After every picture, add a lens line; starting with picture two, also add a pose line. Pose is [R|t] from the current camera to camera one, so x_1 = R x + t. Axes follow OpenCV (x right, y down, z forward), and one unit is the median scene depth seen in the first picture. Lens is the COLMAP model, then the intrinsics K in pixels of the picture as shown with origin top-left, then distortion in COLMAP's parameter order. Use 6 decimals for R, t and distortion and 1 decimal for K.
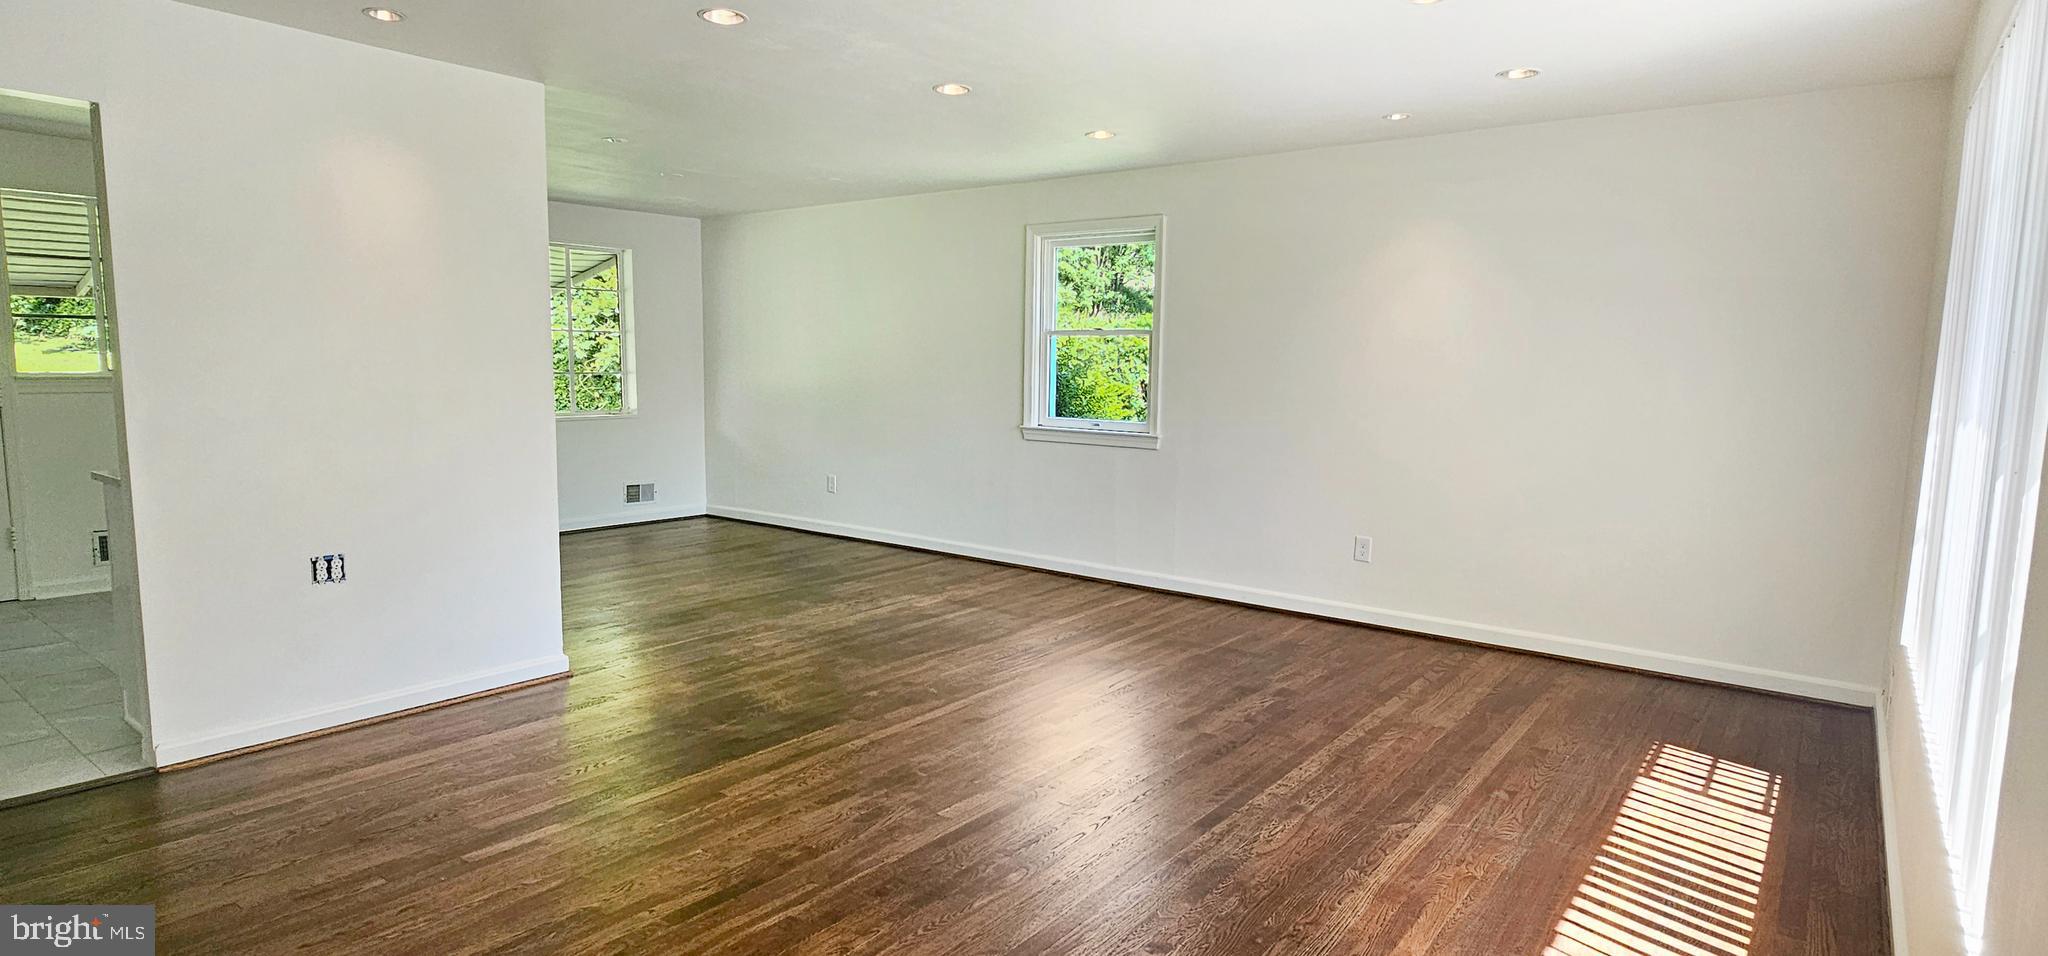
lens RADIAL K [[1076.2, 0, 1024.0], [0, 1076.2, 478.0], [0, 0, 1]] dist [0.000660, -0.000823]
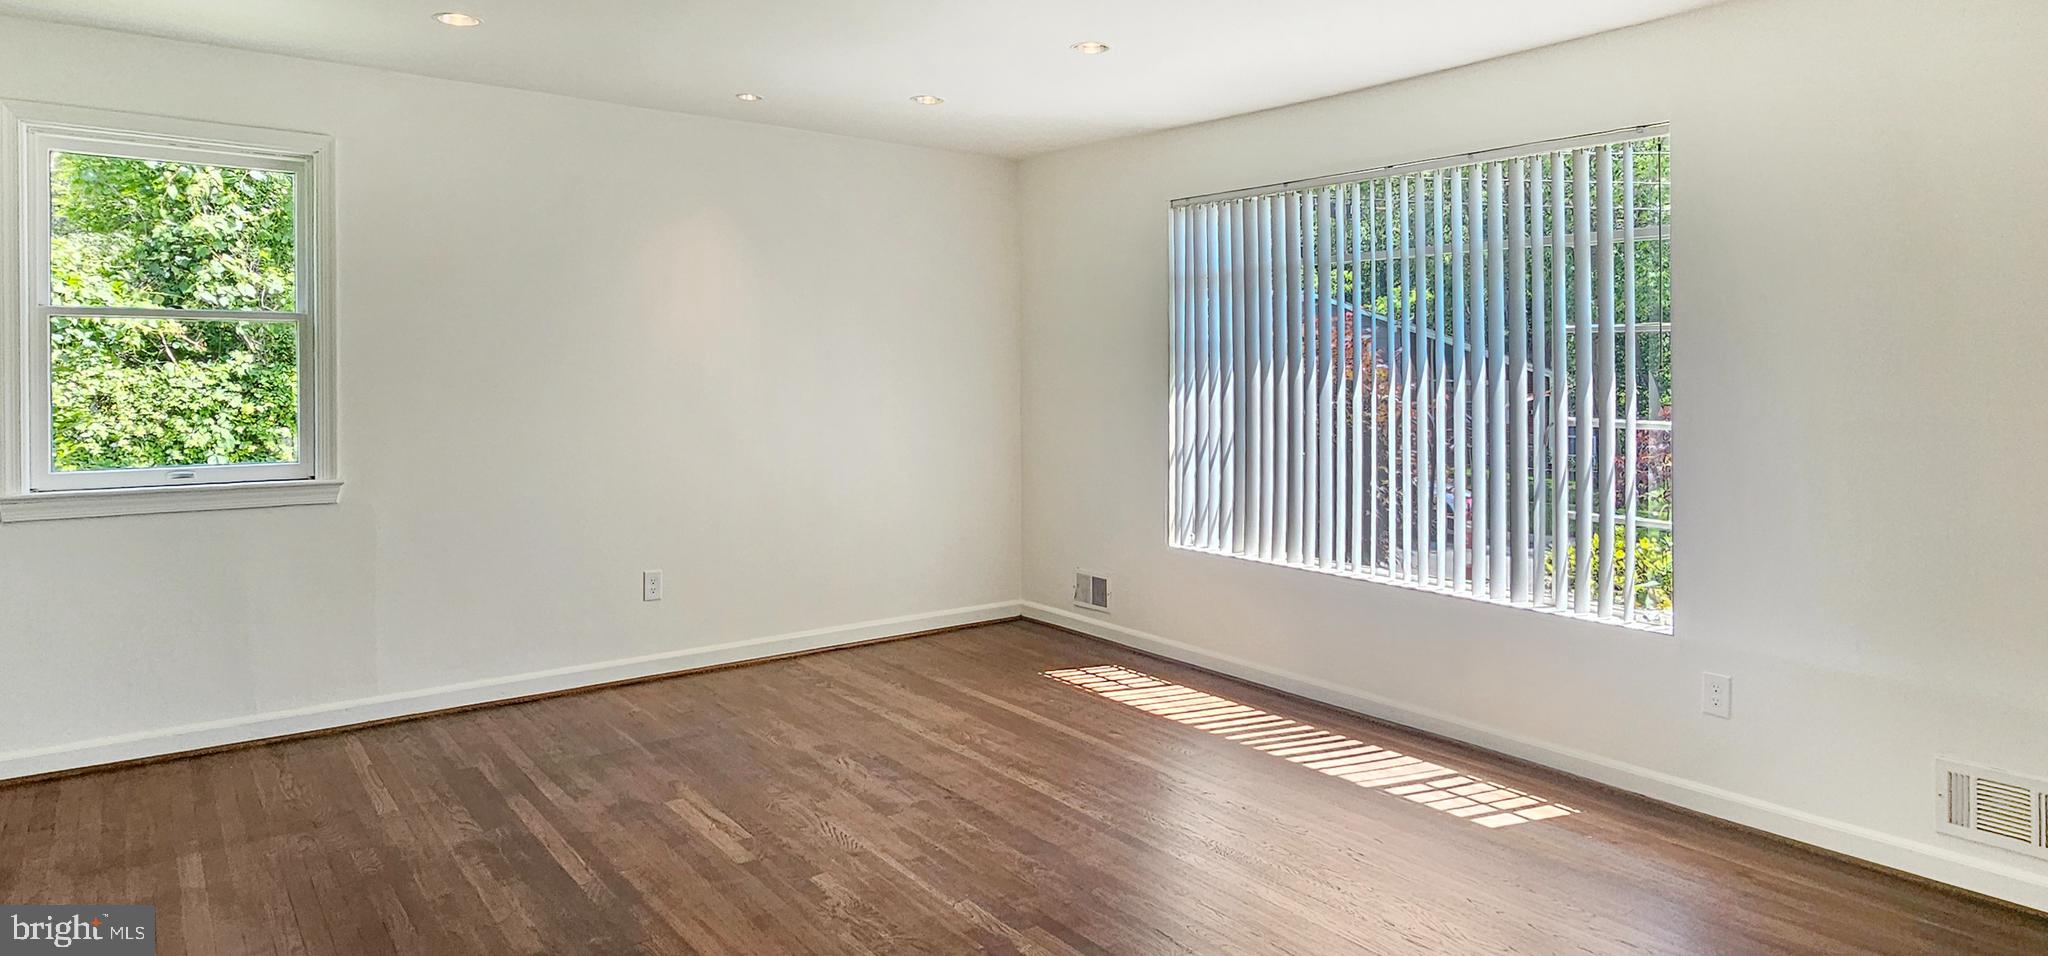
lens RADIAL K [[1162.4, 0, 1066.2], [0, 1162.4, 360.5], [0, 0, 1]] dist [0.069929, -0.000921]
pose [[0.251205, -0.002102, 0.967932, -0.517098], [0.111306, 0.993427, -0.026730, -0.049576], [-0.961513, 0.114452, 0.249787, 0.467921]]
